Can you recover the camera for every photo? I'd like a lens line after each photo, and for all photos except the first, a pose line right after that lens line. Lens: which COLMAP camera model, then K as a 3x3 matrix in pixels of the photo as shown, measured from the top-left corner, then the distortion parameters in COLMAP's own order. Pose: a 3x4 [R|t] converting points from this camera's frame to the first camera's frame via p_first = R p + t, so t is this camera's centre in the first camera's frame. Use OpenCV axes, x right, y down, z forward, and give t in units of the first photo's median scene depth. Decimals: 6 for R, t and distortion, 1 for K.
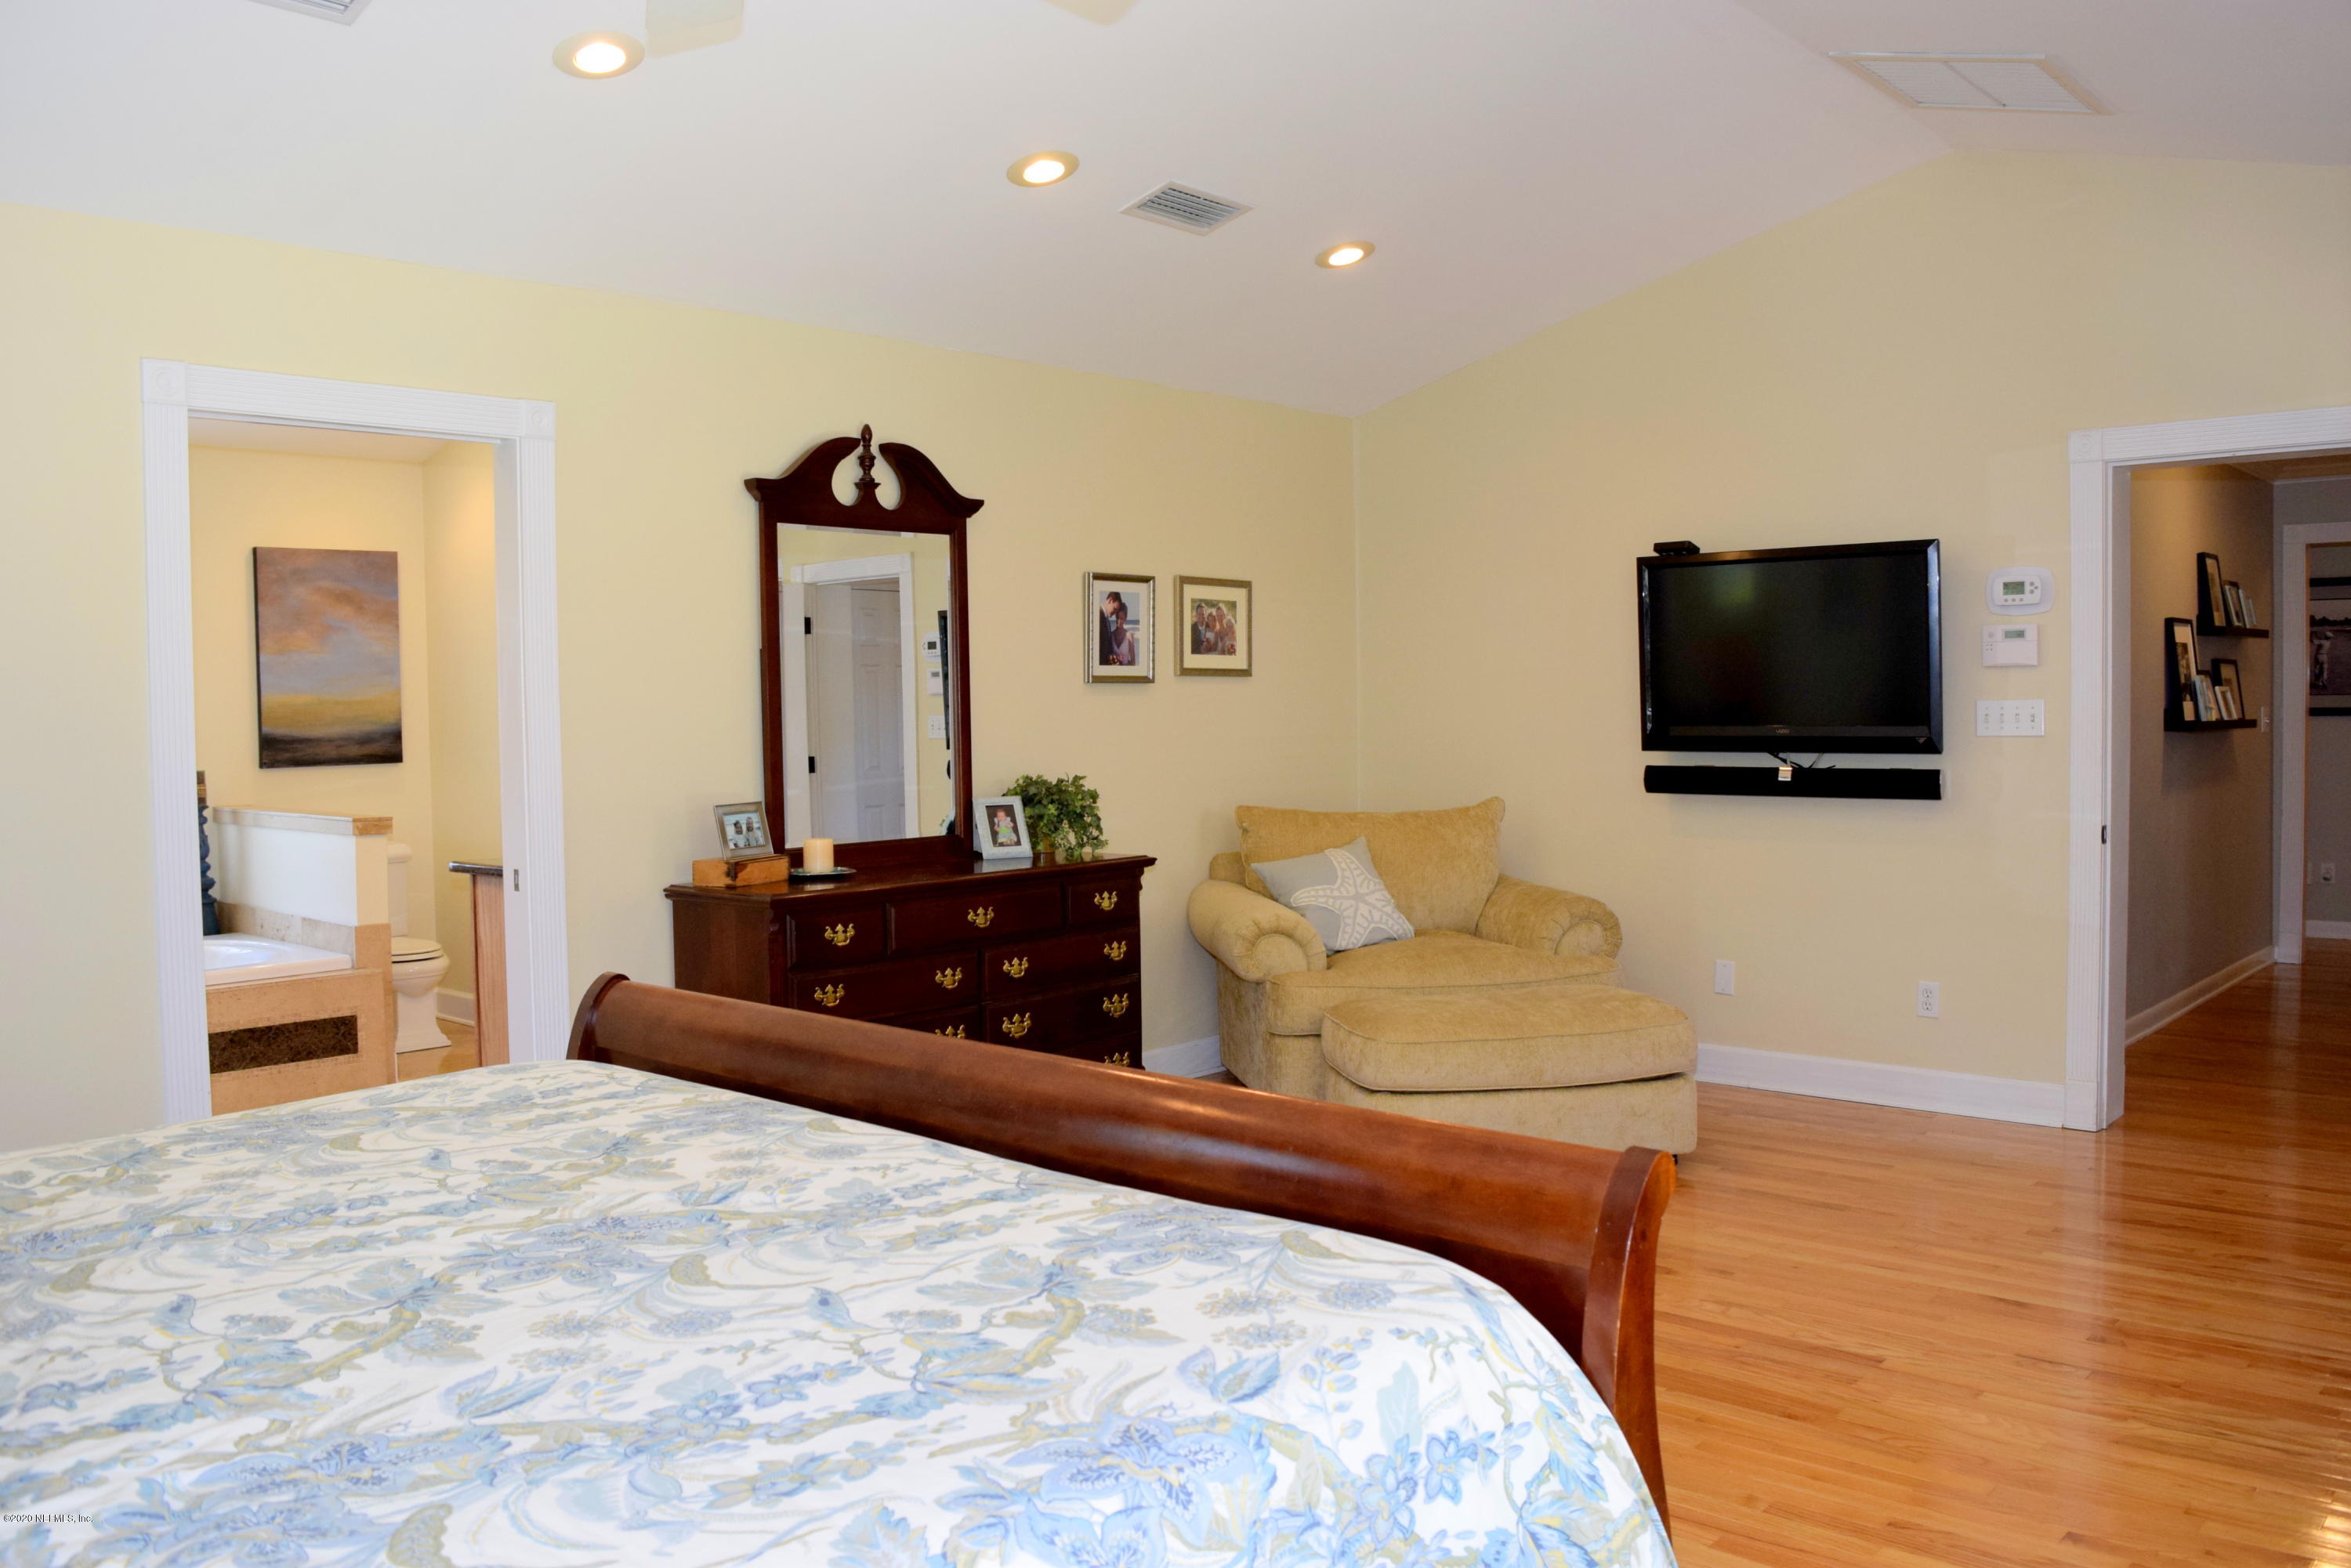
lens RADIAL K [[1817.5, 0, 1183.9], [0, 1817.5, 776.0], [0, 0, 1]] dist [-0.097595, 0.017305]
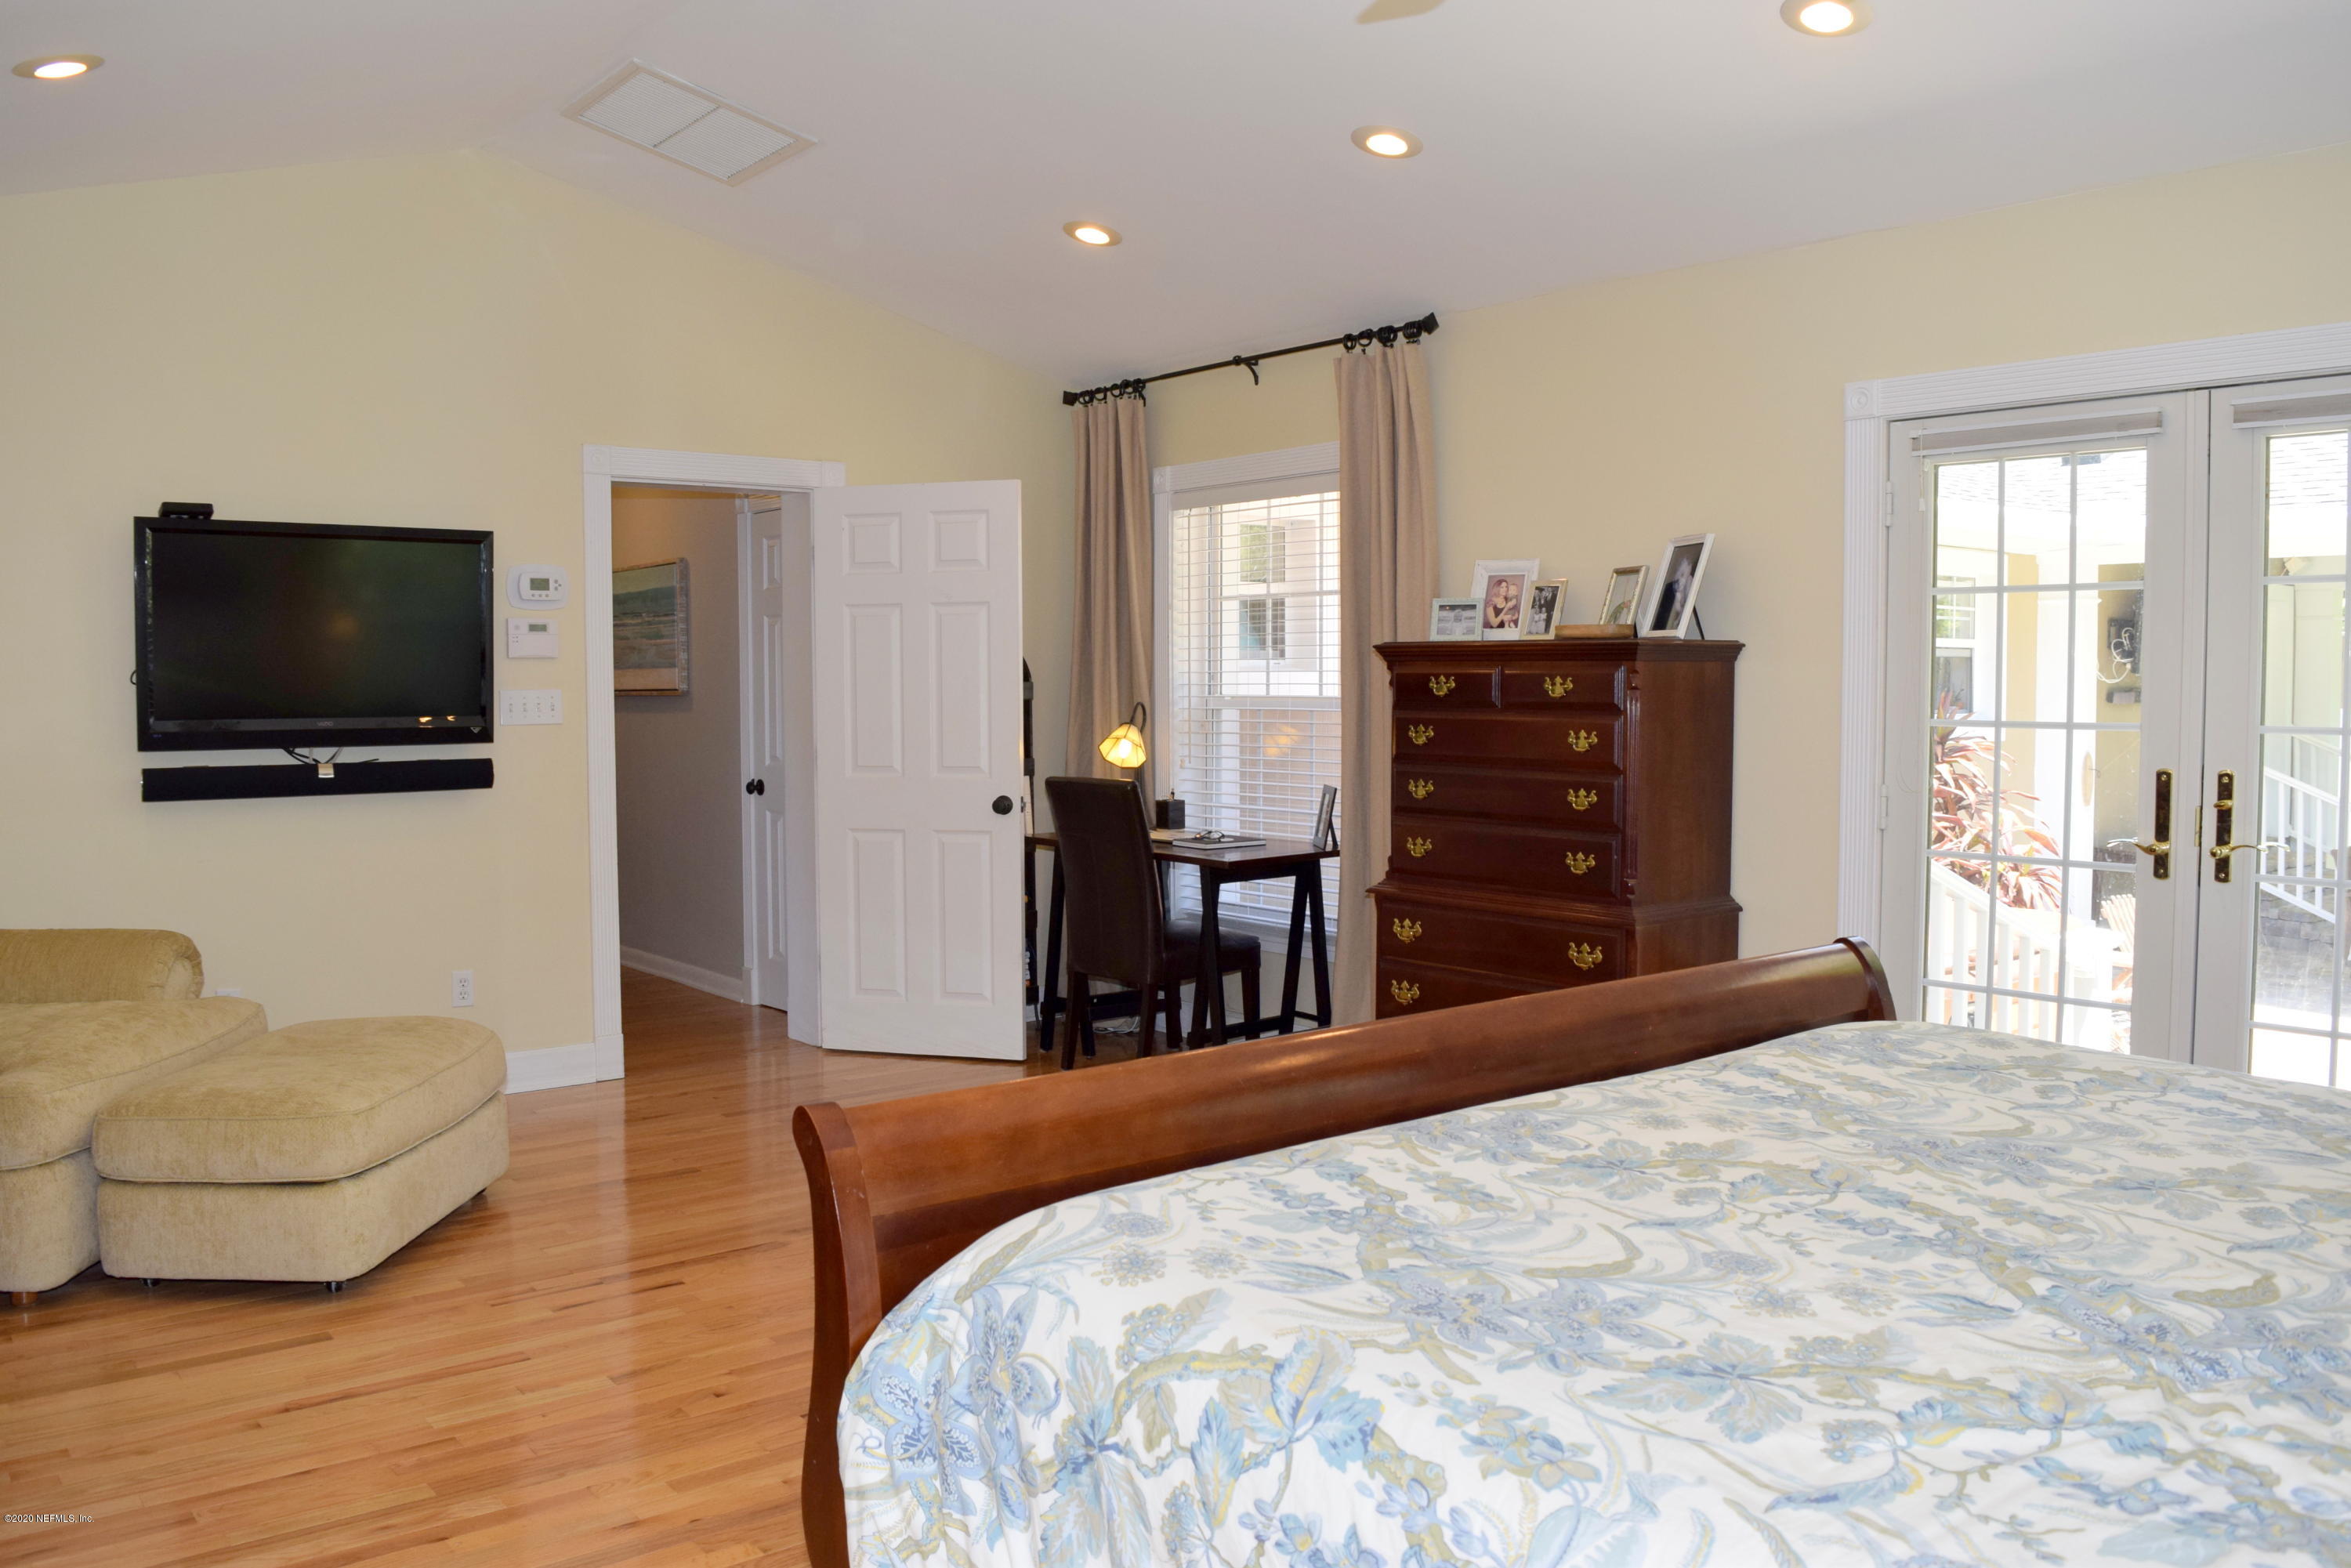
lens RADIAL K [[1836.2, 0, 1188.1], [0, 1836.2, 777.3], [0, 0, 1]] dist [-0.098468, 0.028346]
pose [[0.108582, -0.040665, 0.993255, -1.106219], [0.043683, 0.998393, 0.036100, -0.025124], [-0.993127, 0.039469, 0.110184, 0.974989]]
